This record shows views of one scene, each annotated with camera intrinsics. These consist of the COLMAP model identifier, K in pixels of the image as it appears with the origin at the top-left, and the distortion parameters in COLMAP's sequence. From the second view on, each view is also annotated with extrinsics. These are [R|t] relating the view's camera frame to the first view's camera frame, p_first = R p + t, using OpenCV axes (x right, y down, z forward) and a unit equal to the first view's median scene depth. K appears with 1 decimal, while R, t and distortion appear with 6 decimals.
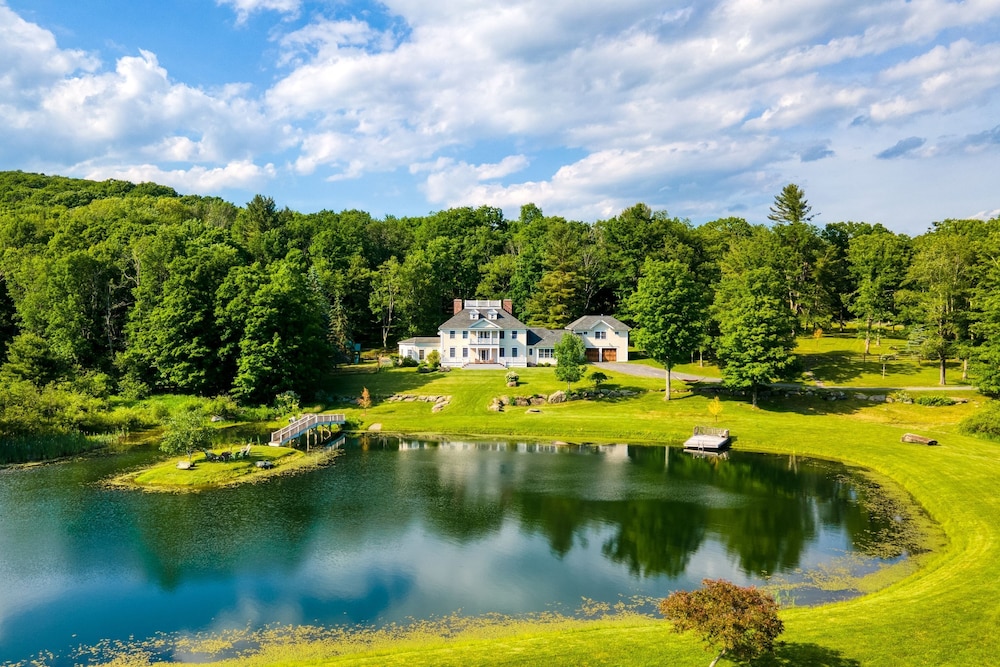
lens RADIAL K [[864.2, 0, 437.7], [0, 864.2, 331.6], [0, 0, 1]] dist [0.045547, 0.004687]
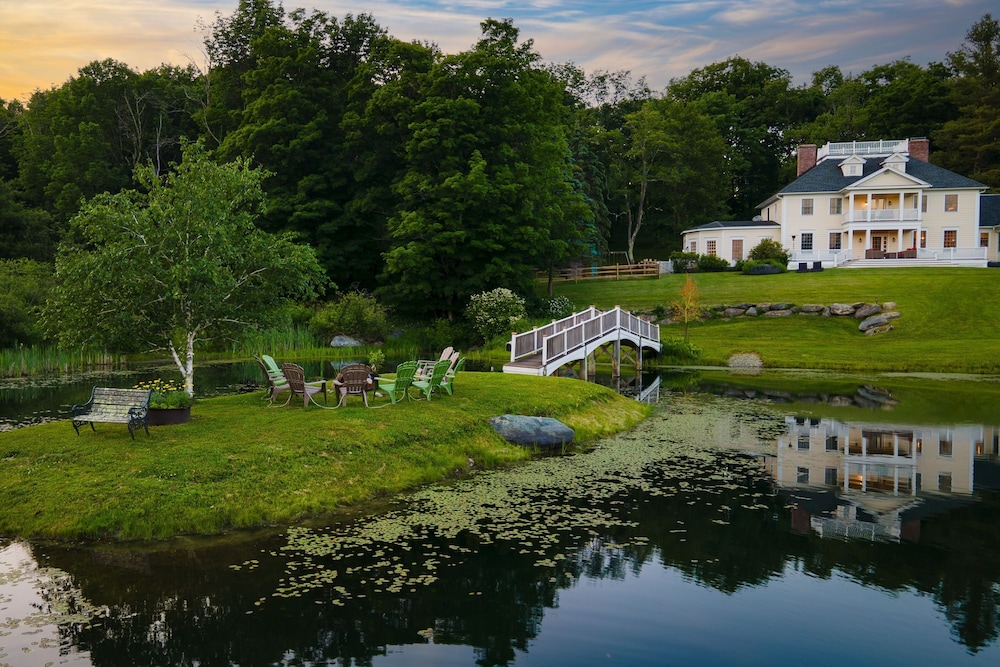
lens RADIAL K [[866.0, 0, 424.0], [0, 866.0, 320.0], [0, 0, 1]] dist [0.052340, 0.008678]
pose [[0.984833, 0.008376, -0.173305, -0.114595], [-0.010338, 0.999892, -0.010419, 0.077747], [0.173199, 0.012053, 0.984813, 0.476434]]
